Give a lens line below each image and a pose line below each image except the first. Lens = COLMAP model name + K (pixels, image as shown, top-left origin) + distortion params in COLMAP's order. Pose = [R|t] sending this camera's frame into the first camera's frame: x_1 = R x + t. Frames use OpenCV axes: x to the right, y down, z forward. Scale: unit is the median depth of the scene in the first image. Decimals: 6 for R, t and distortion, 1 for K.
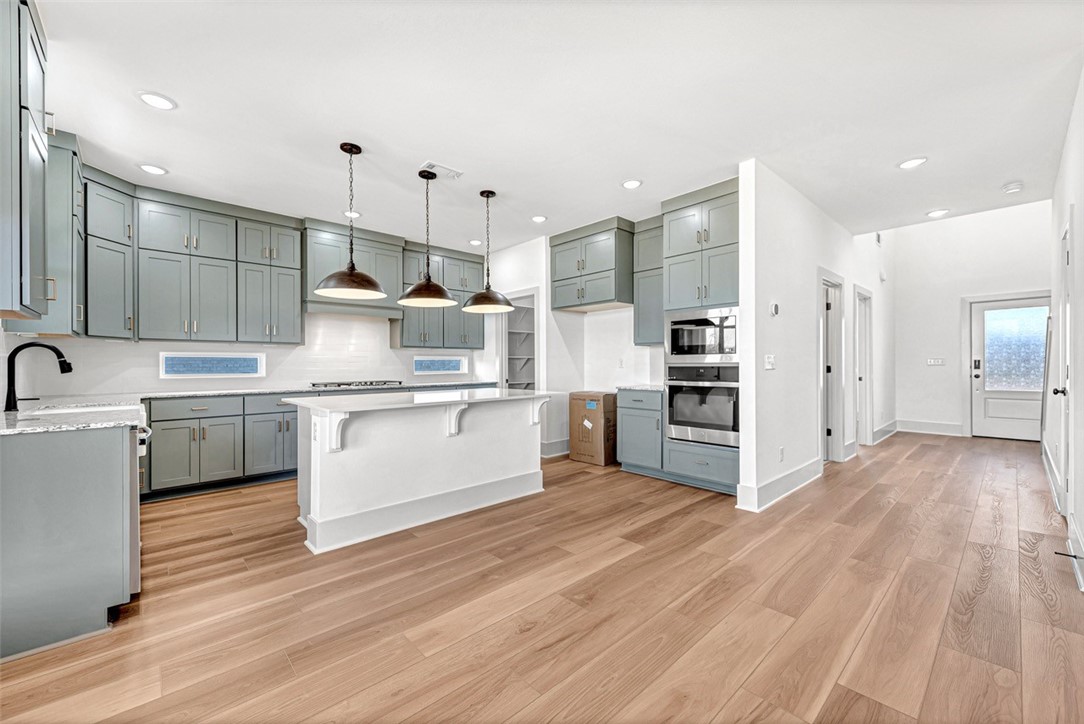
lens RADIAL K [[433.1, 0, 545.3], [0, 433.1, 364.3], [0, 0, 1]] dist [0.007065, -0.000078]
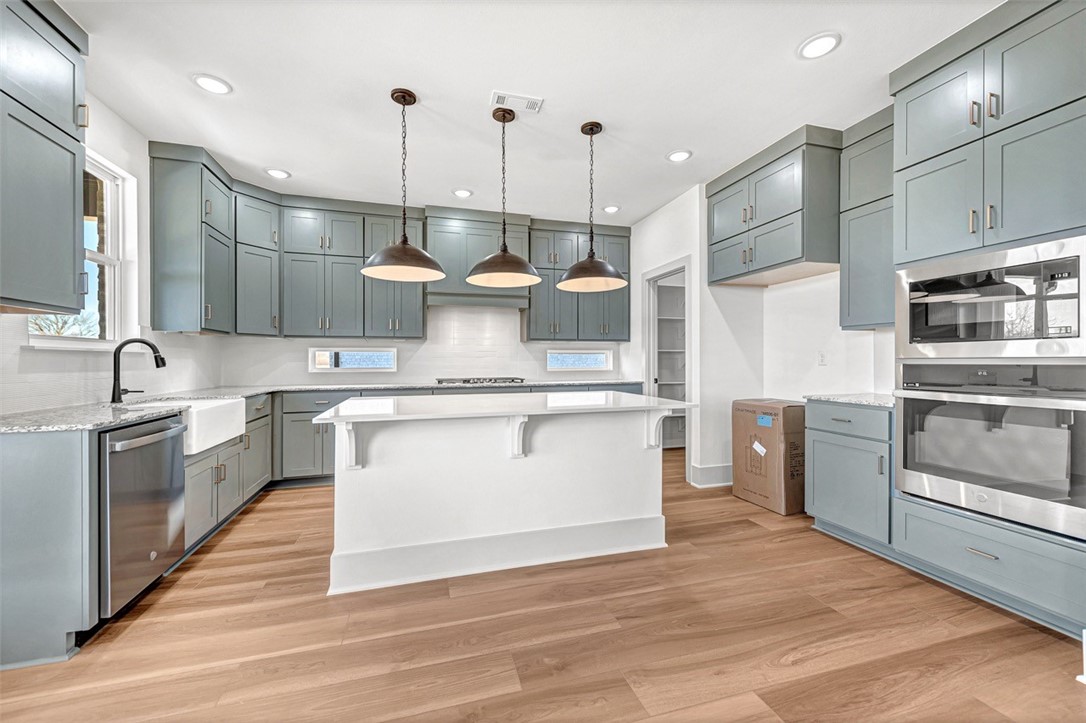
lens RADIAL K [[434.8, 0, 543.8], [0, 434.8, 359.7], [0, 0, 1]] dist [0.014717, -0.005328]
pose [[0.894480, 0.001781, -0.447104, 0.121555], [-0.001318, 0.999998, 0.001347, -0.000852], [0.447106, -0.000616, 0.894481, 0.287615]]
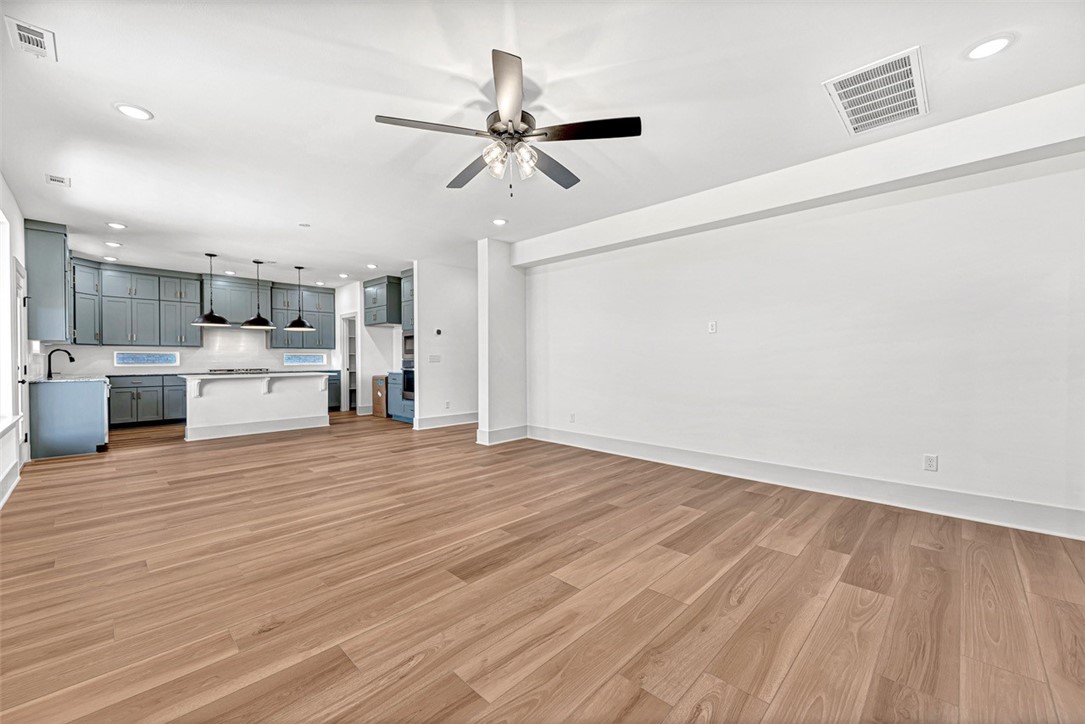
lens RADIAL K [[432.4, 0, 546.1], [0, 432.4, 363.2], [0, 0, 1]] dist [0.002343, 0.000031]
pose [[0.998070, 0.002795, 0.062036, 0.775963], [-0.003472, 0.999936, 0.010813, -0.004753], [-0.062002, -0.011007, 0.998015, -0.887829]]
